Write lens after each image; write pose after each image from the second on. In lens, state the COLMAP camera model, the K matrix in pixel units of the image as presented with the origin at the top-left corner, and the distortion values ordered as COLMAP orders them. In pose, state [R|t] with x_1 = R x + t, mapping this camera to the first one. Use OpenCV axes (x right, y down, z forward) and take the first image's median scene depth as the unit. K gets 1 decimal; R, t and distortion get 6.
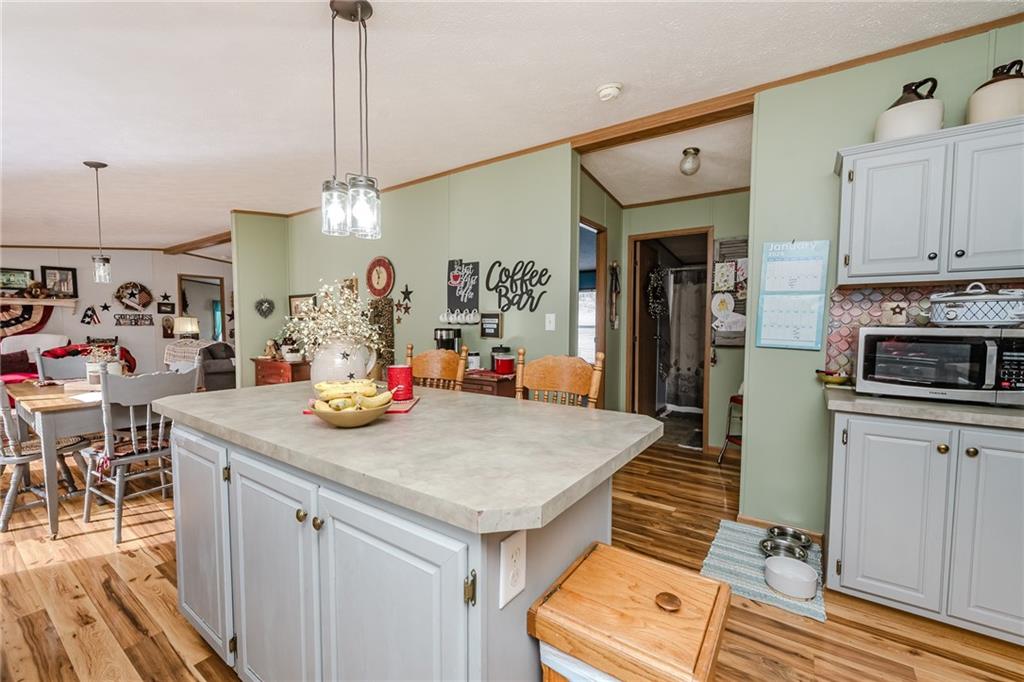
lens RADIAL K [[417.6, 0, 507.3], [0, 417.6, 344.3], [0, 0, 1]] dist [-0.000884, -0.000227]
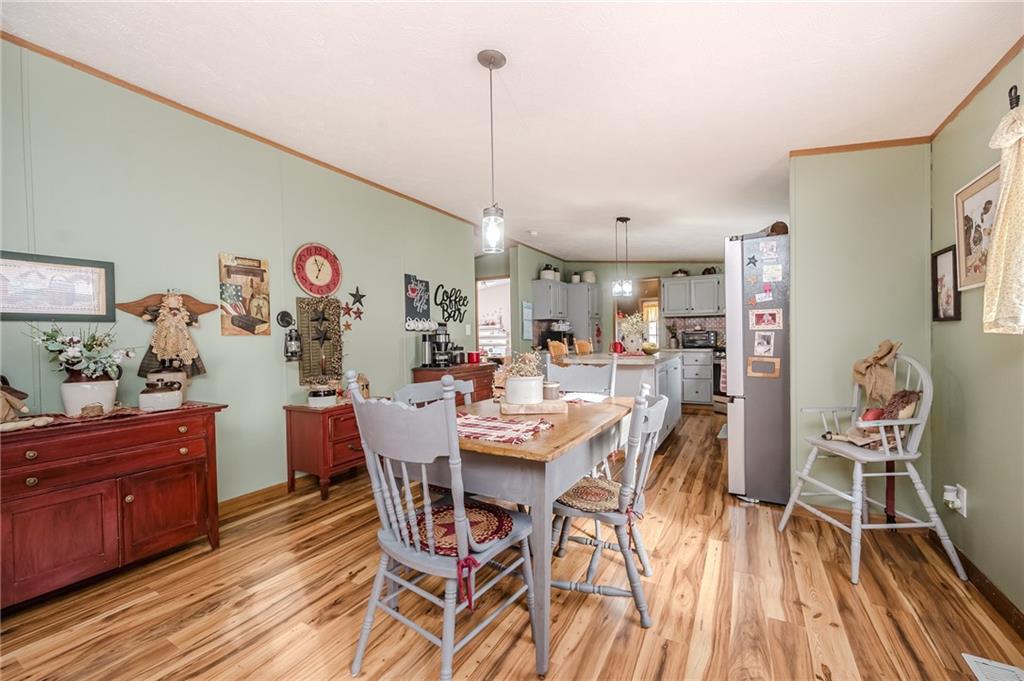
lens RADIAL K [[408.3, 0, 512.0], [0, 408.3, 340.5], [0, 0, 1]] dist [-0.000921, -0.000379]
pose [[-0.094140, -0.010859, 0.995500, -2.080837], [0.065763, 0.997689, 0.017101, -0.038869], [-0.993385, 0.067077, -0.093209, 1.382889]]
